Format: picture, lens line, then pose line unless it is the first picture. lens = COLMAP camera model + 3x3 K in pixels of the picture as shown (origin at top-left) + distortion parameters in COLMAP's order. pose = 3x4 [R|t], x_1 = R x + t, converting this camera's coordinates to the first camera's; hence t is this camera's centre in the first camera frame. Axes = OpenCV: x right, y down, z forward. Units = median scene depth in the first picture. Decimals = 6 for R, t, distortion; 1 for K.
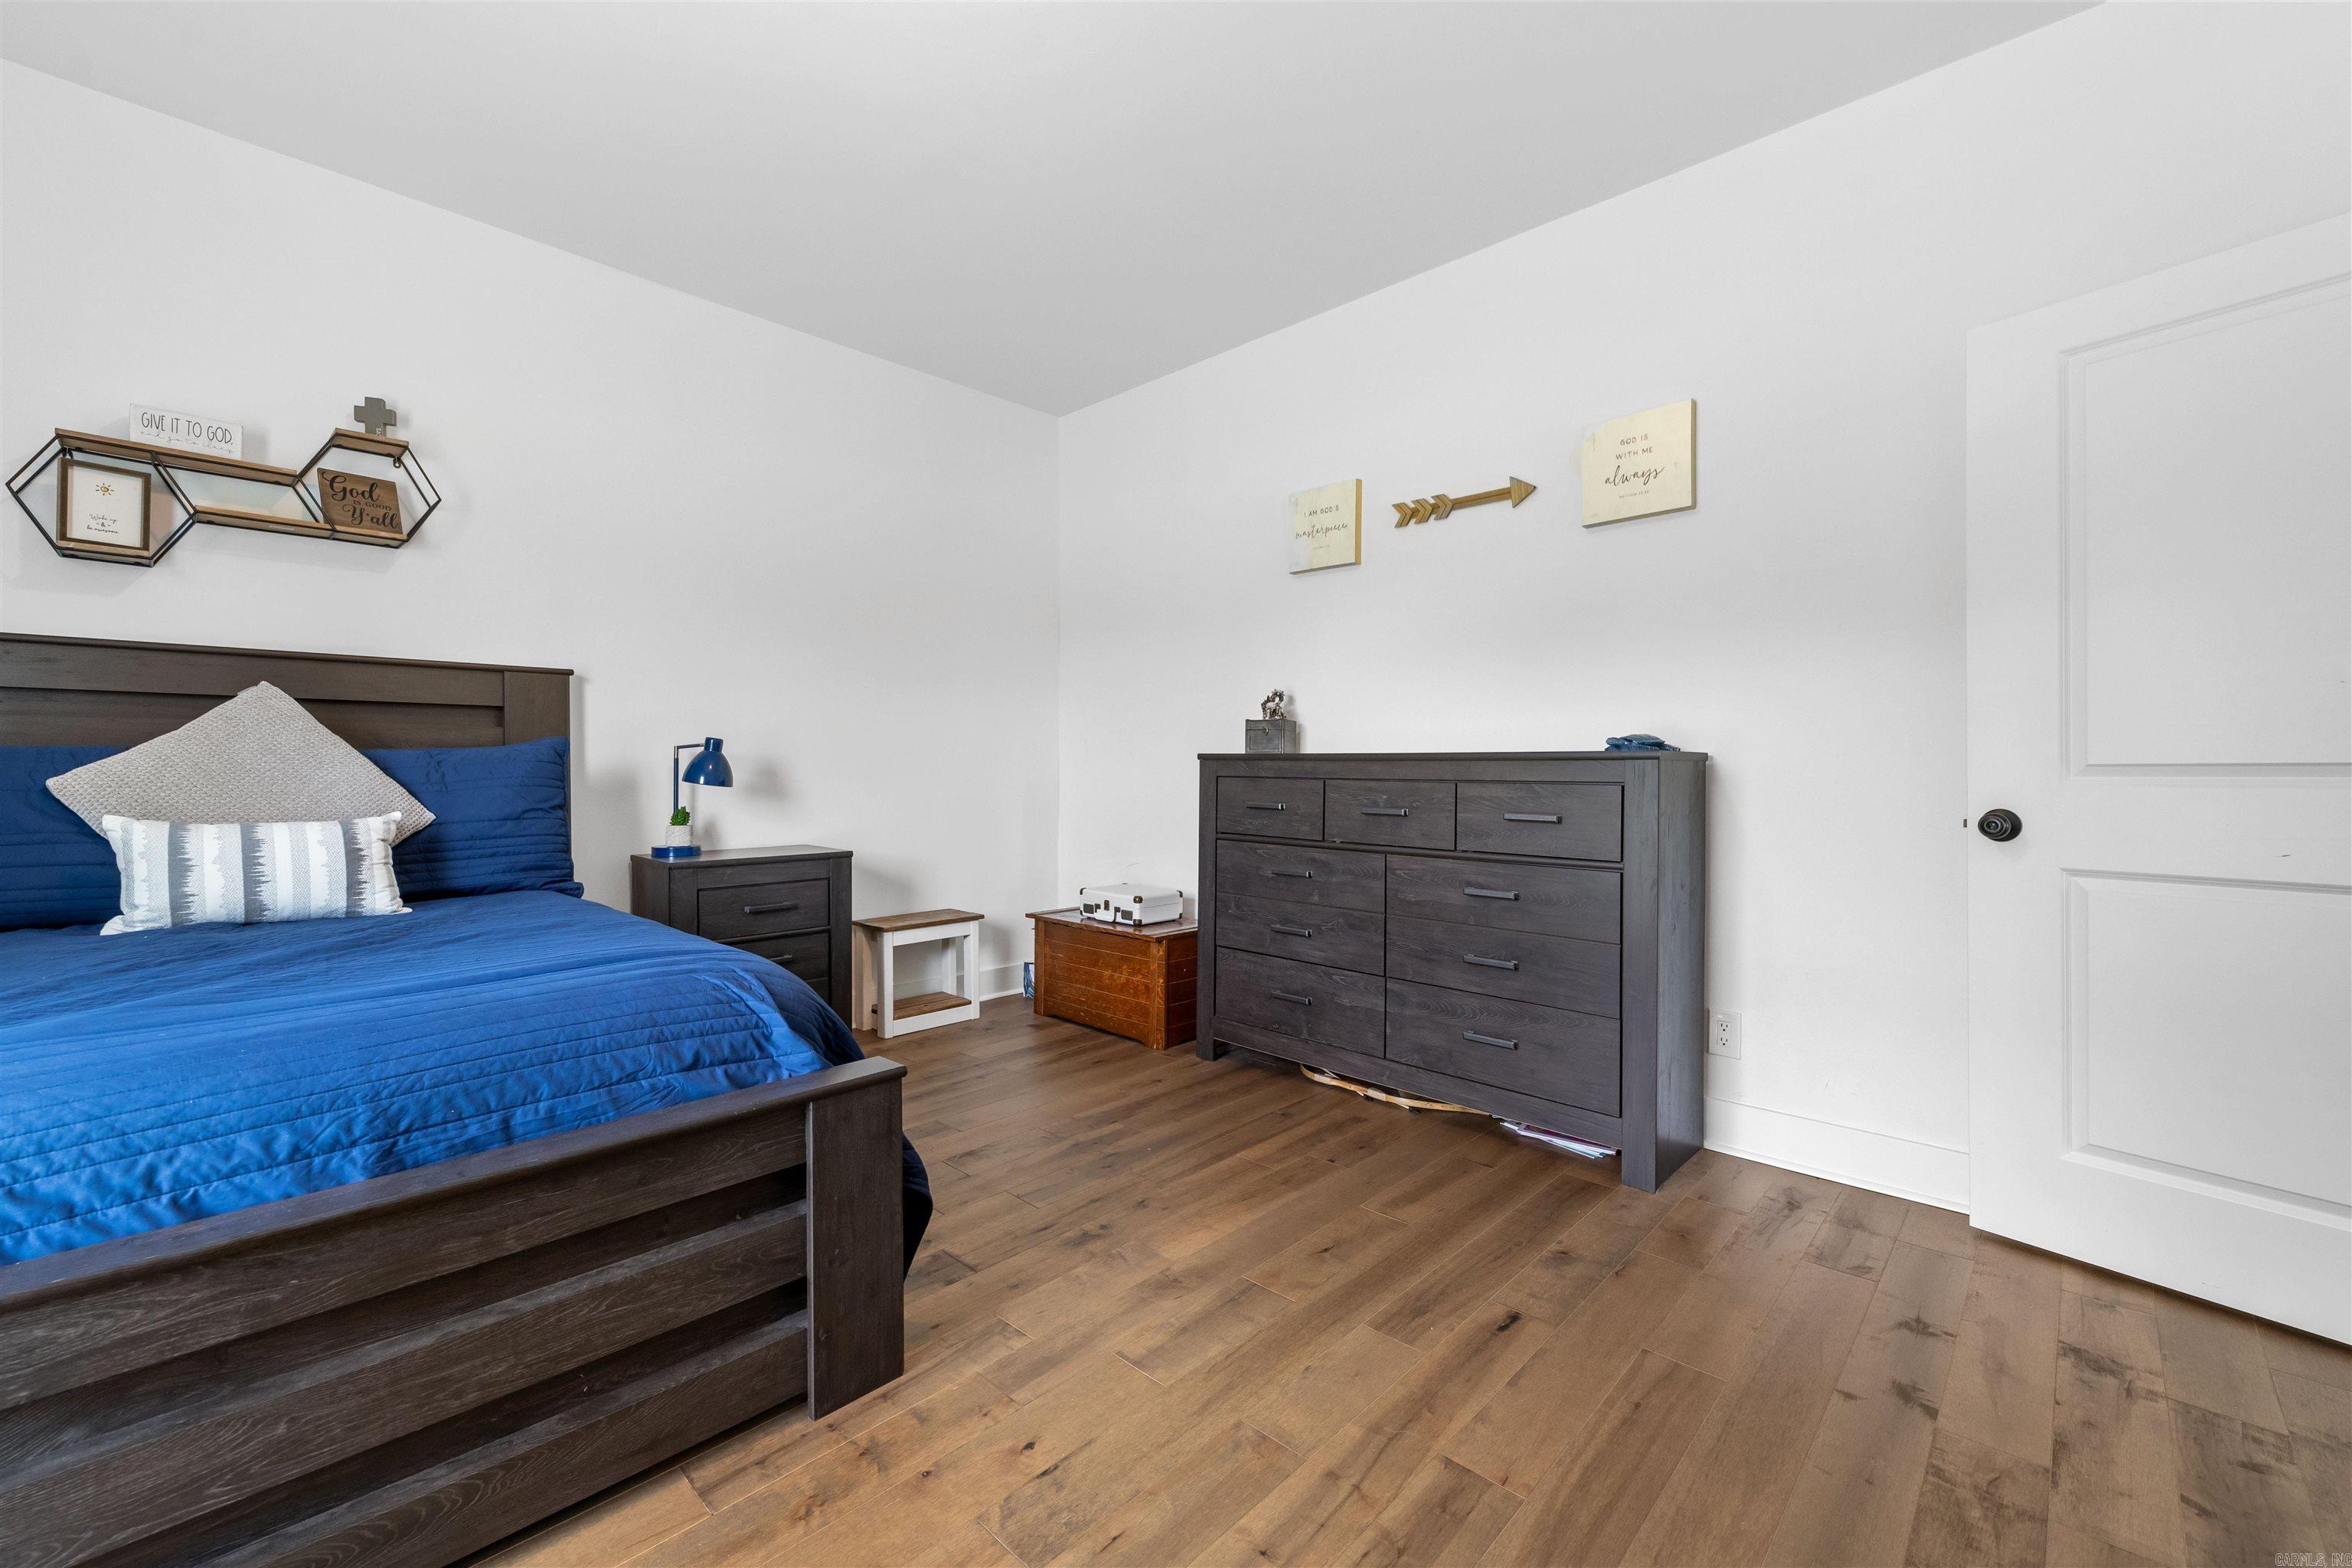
lens RADIAL K [[956.8, 0, 1171.5], [0, 956.8, 763.4], [0, 0, 1]] dist [0.013280, -0.004758]
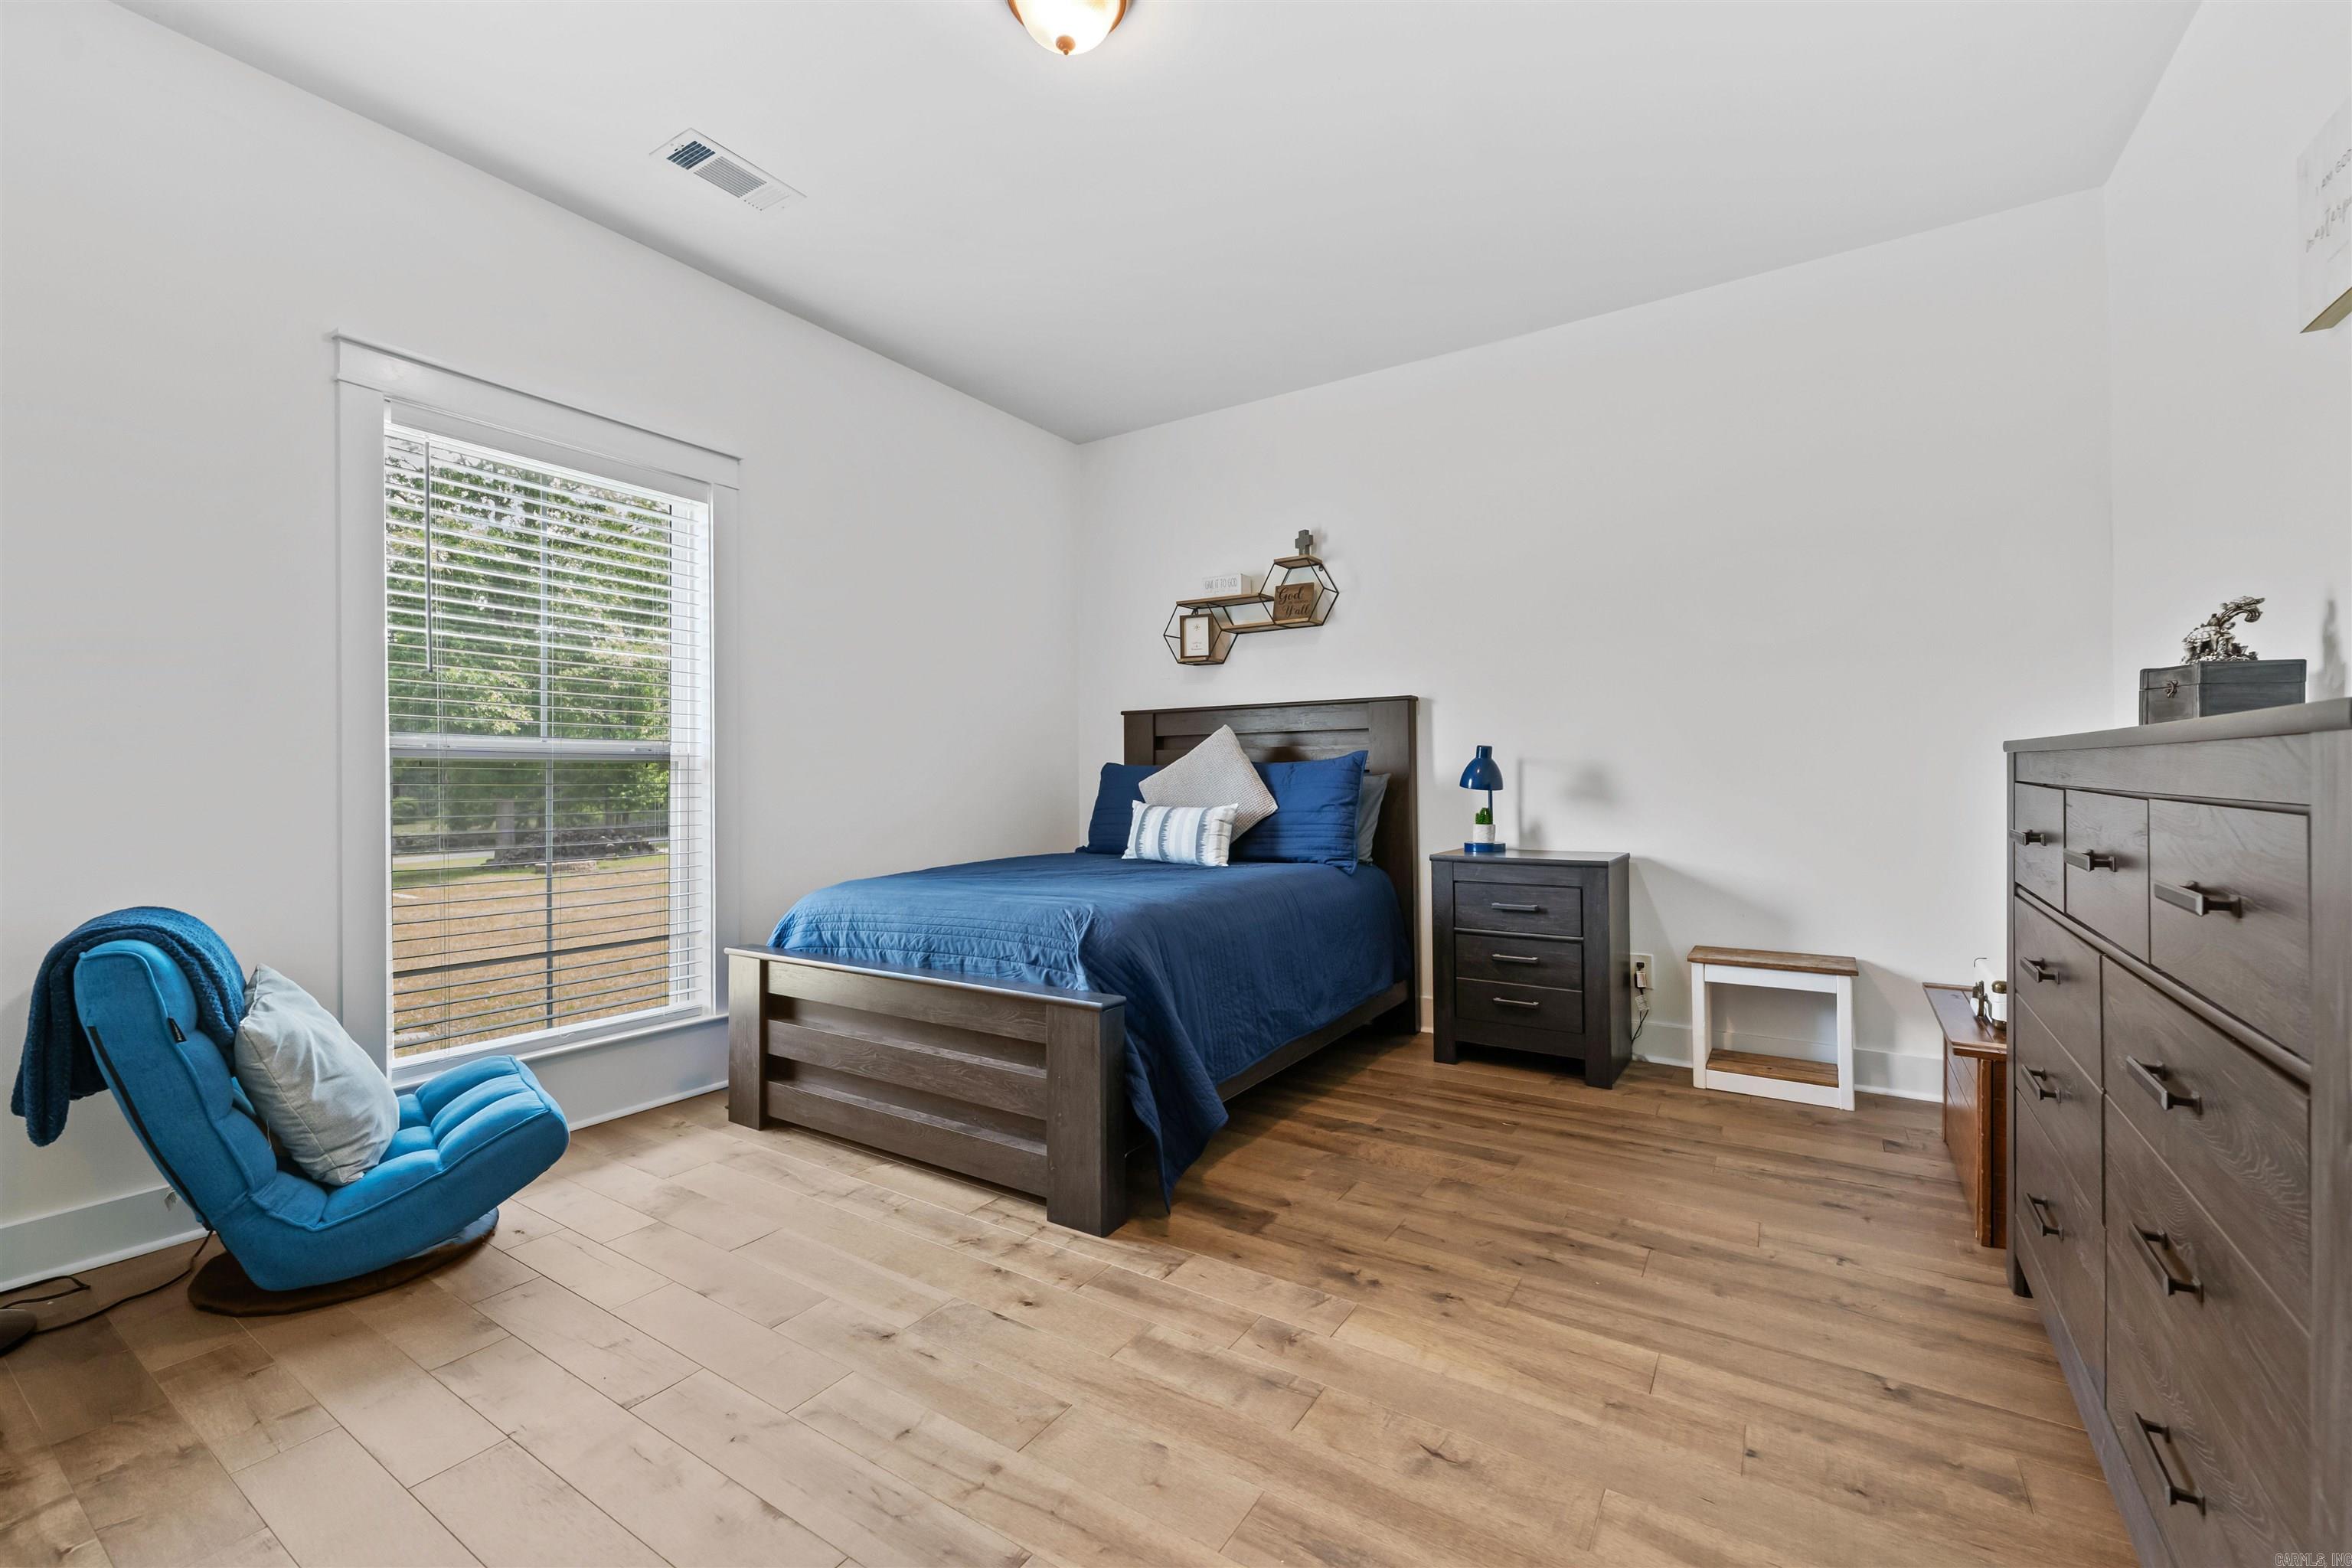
lens RADIAL K [[966.5, 0, 1176.9], [0, 966.5, 774.4], [0, 0, 1]] dist [-0.000257, -0.000075]
pose [[0.186291, -0.005047, -0.982482, 0.710603], [0.013836, 0.999901, -0.002513, 0.005422], [0.982397, -0.013125, 0.186343, 0.590809]]
